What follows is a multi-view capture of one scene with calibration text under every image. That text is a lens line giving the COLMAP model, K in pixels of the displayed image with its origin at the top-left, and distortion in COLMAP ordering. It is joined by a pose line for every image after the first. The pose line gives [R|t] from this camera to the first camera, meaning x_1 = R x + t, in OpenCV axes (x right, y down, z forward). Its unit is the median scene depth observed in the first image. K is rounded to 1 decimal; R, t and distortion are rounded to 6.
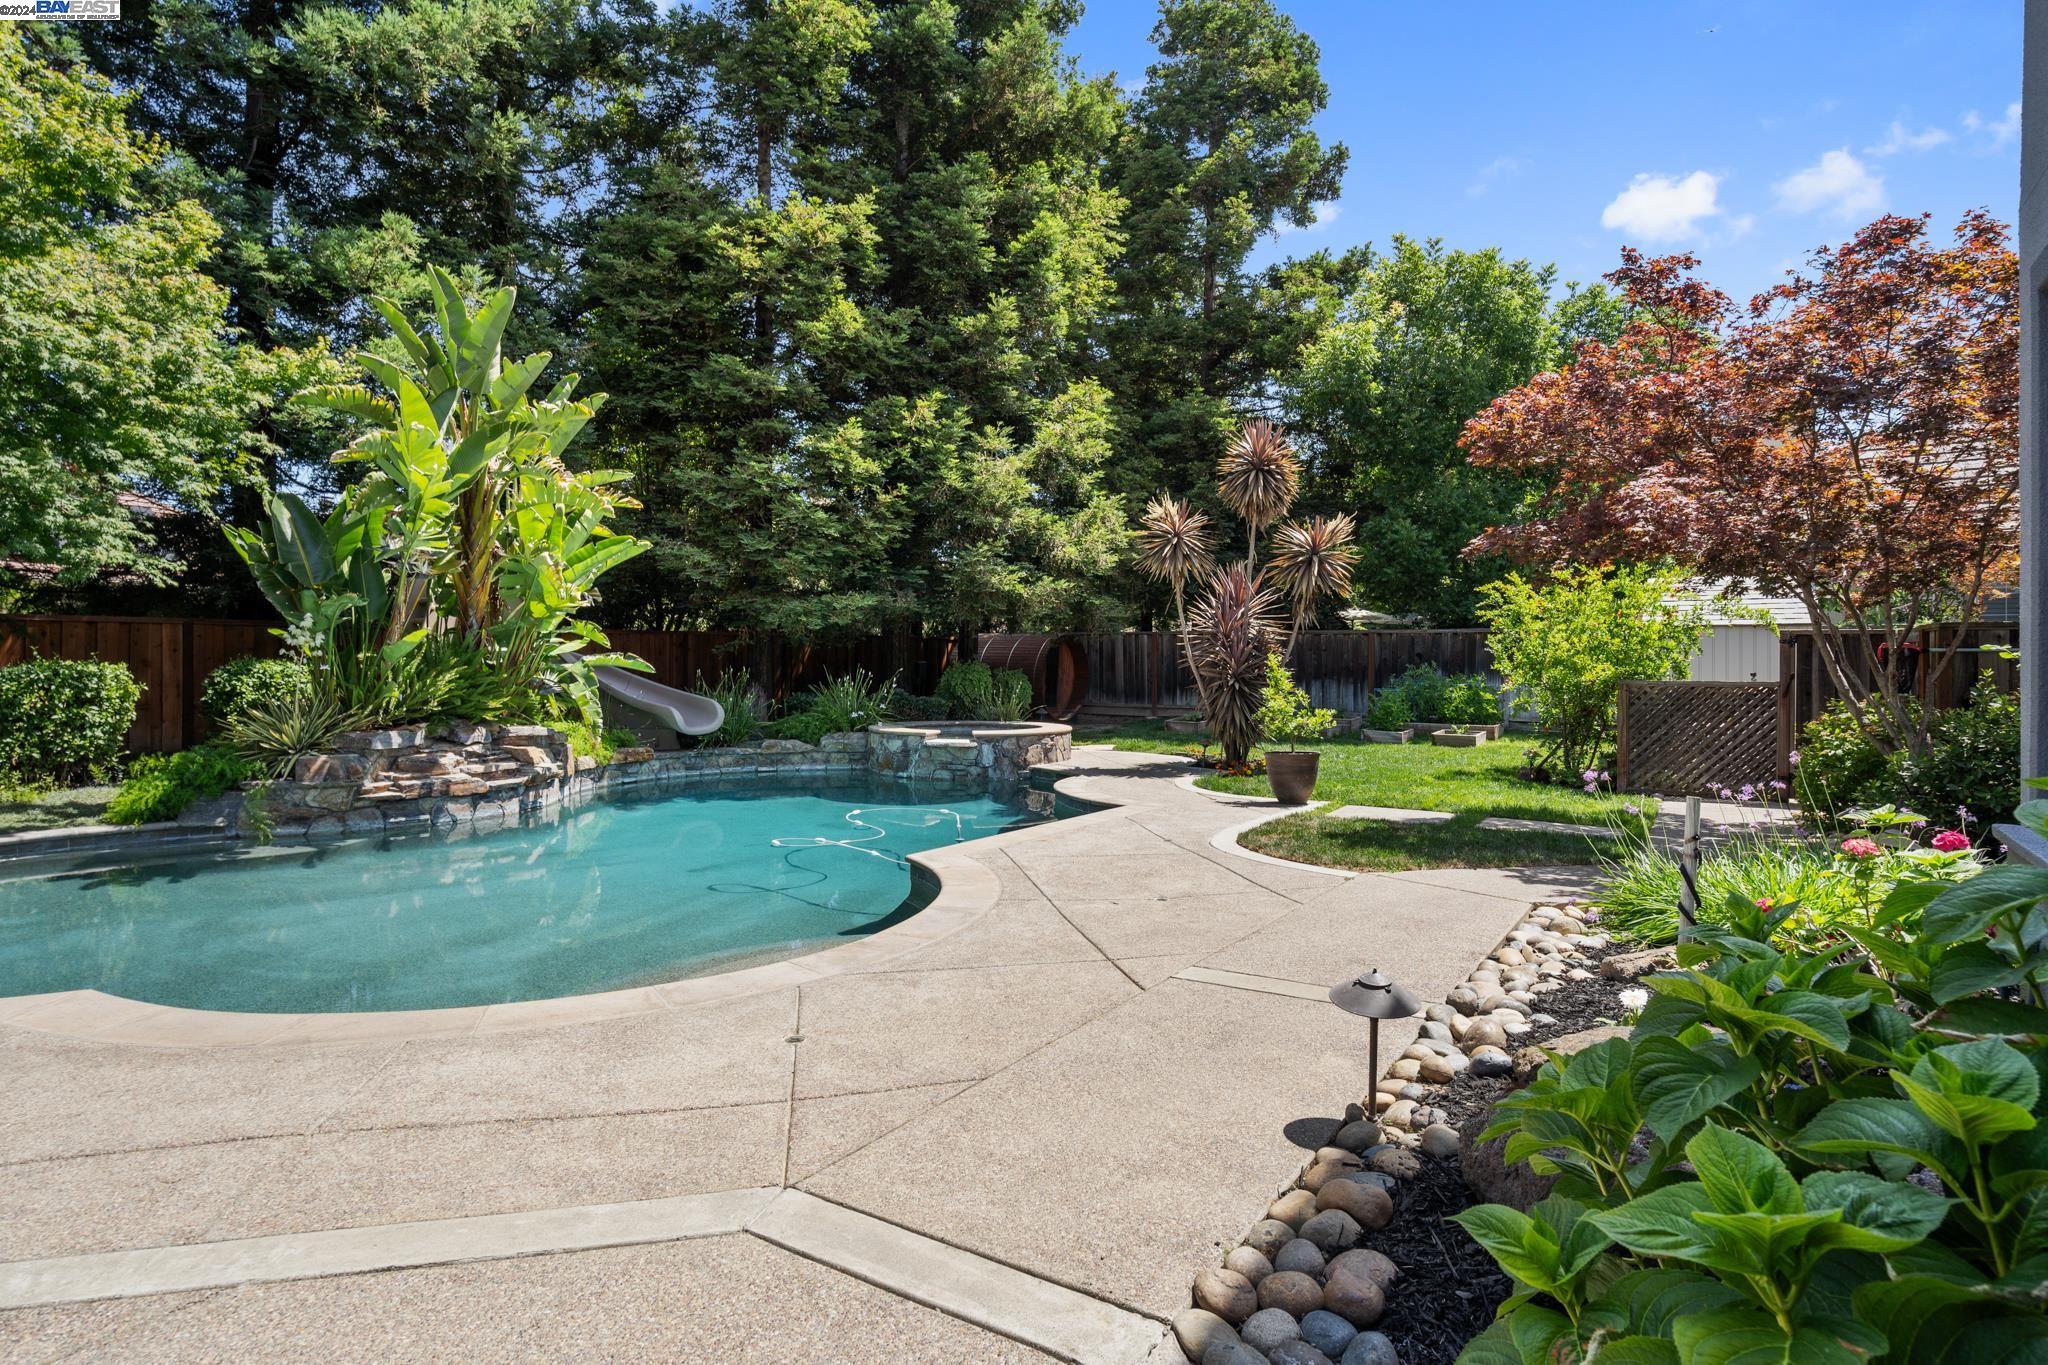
lens RADIAL K [[1055.8, 0, 1021.0], [0, 1055.8, 642.8], [0, 0, 1]] dist [0.001232, 0.000238]
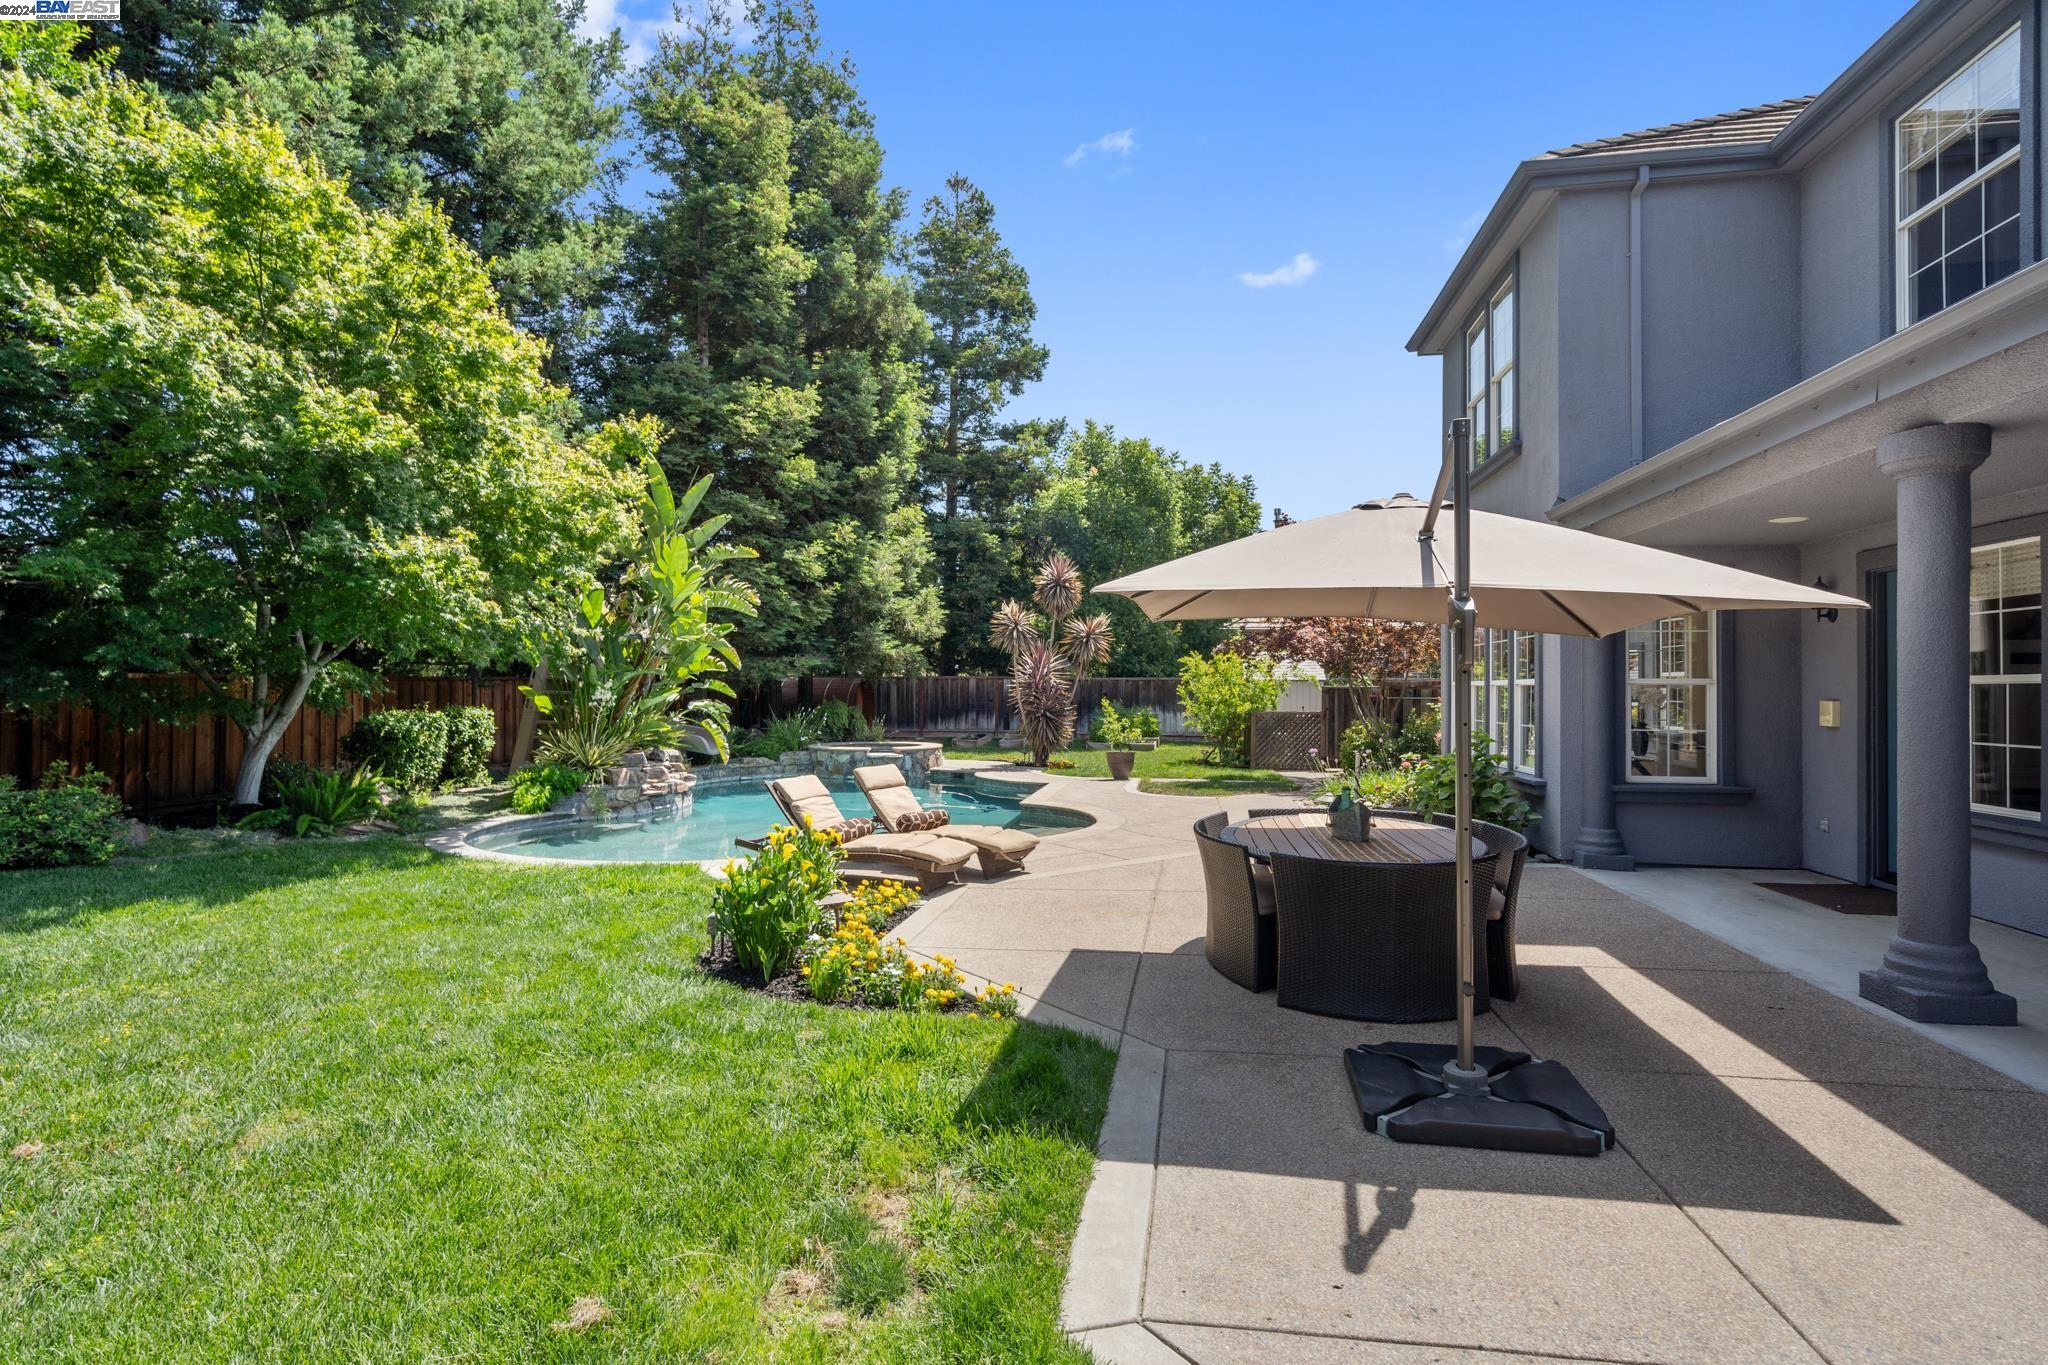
lens RADIAL K [[997.1, 0, 1016.3], [0, 997.1, 671.1], [0, 0, 1]] dist [-0.058353, 0.014385]
pose [[0.911006, 0.006189, 0.412347, -0.429567], [-0.007341, 0.999972, 0.001209, -0.027730], [-0.412328, -0.004129, 0.911026, -0.354040]]
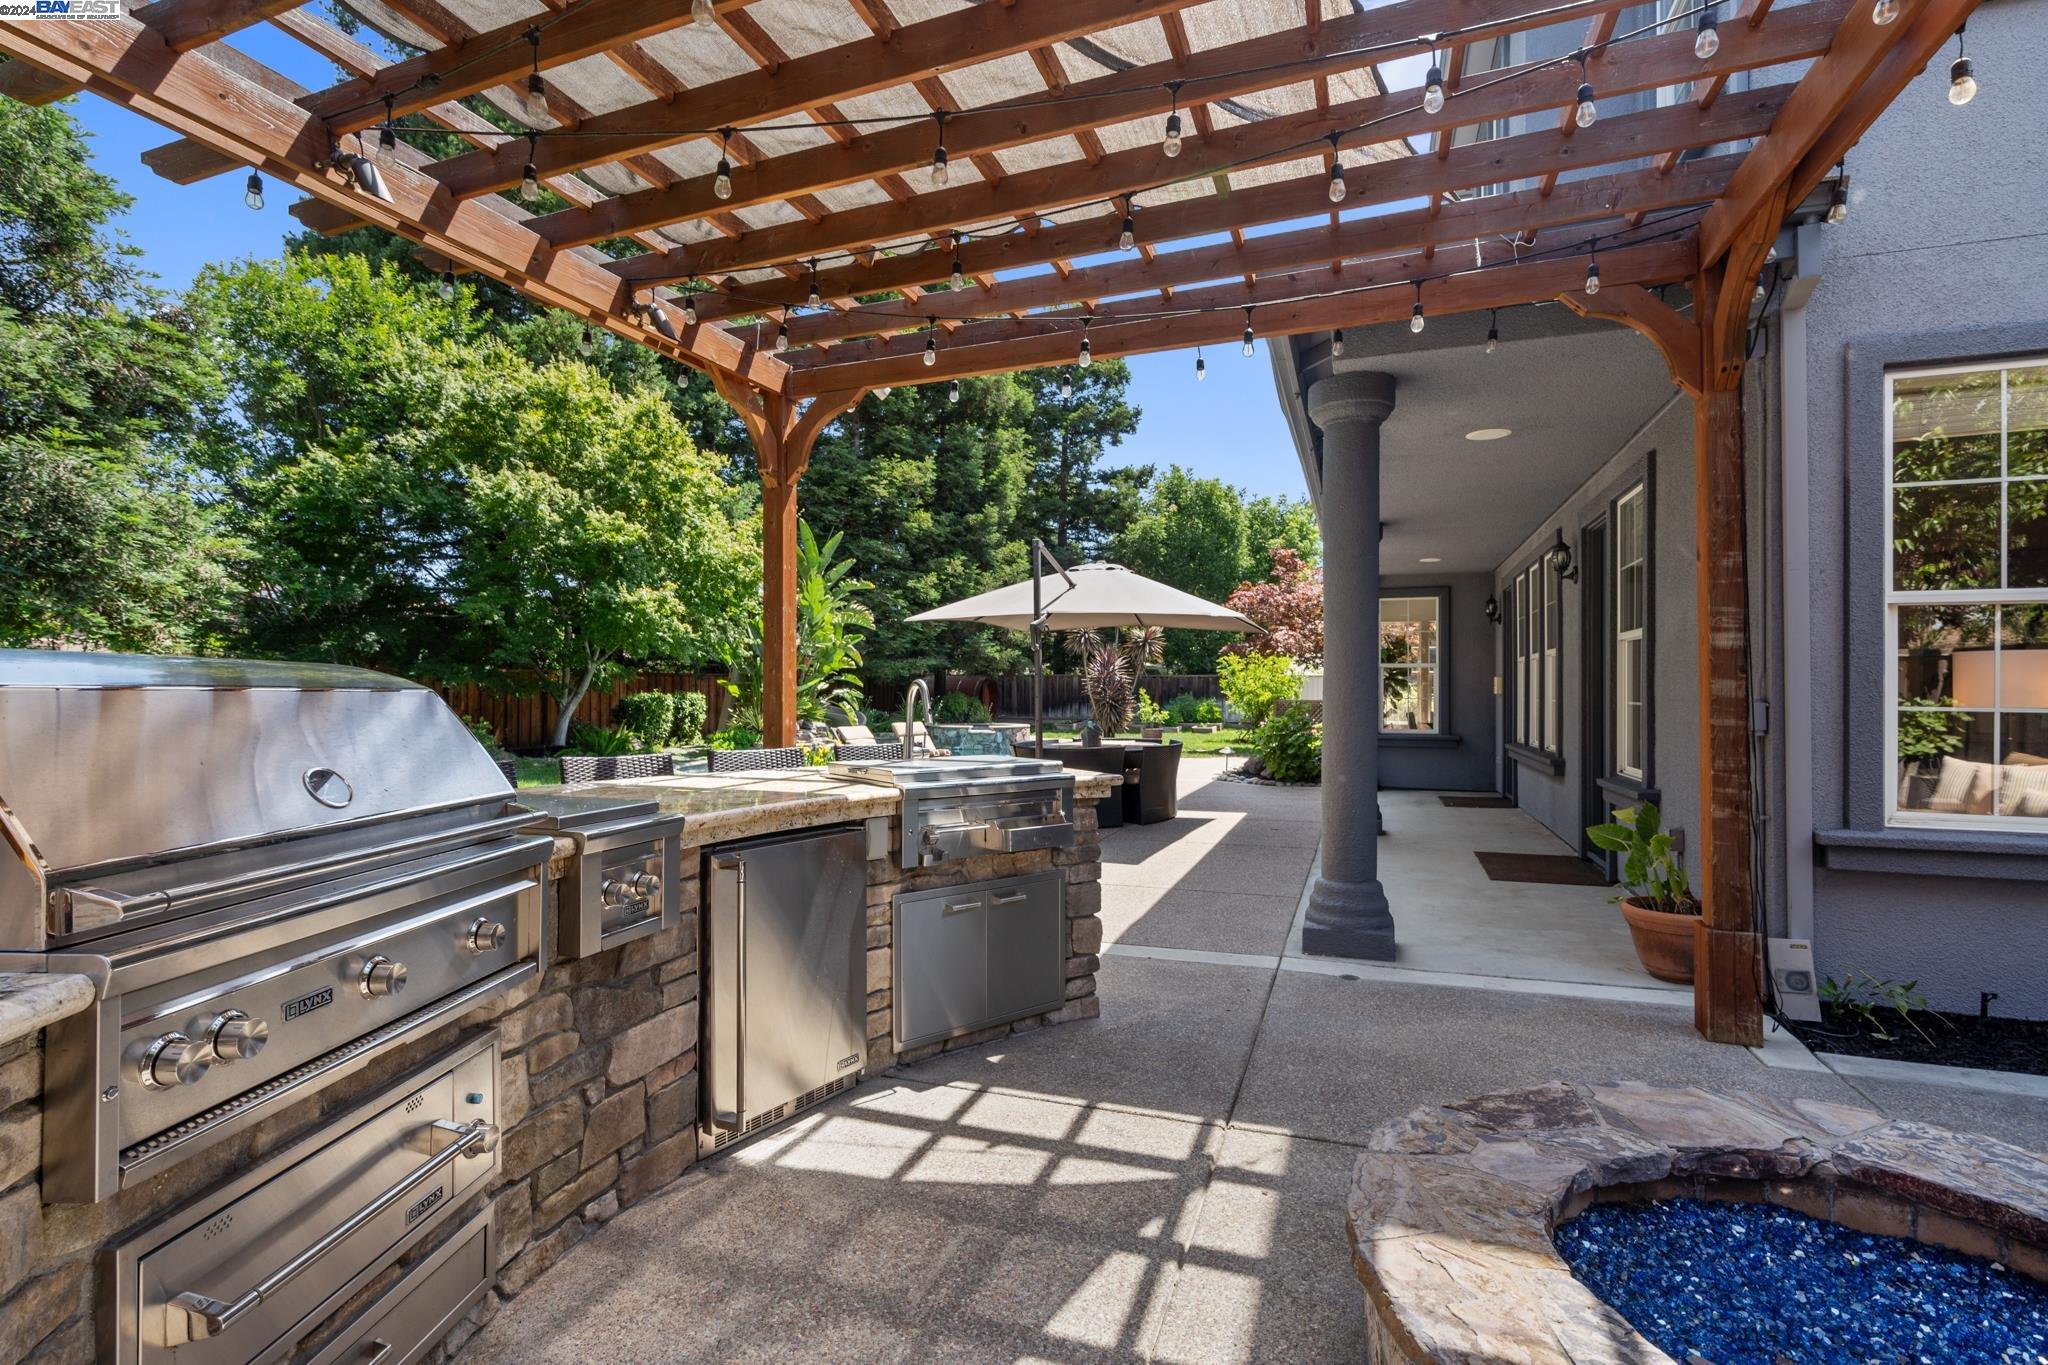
lens RADIAL K [[917.7, 0, 1024.0], [0, 917.7, 682.5], [0, 0, 1]] dist [-0.093650, 0.000010]
pose [[0.971681, 0.001210, 0.236295, -0.359103], [-0.003257, 0.999960, 0.008276, -0.014891], [-0.236276, -0.008811, 0.971646, -0.665858]]
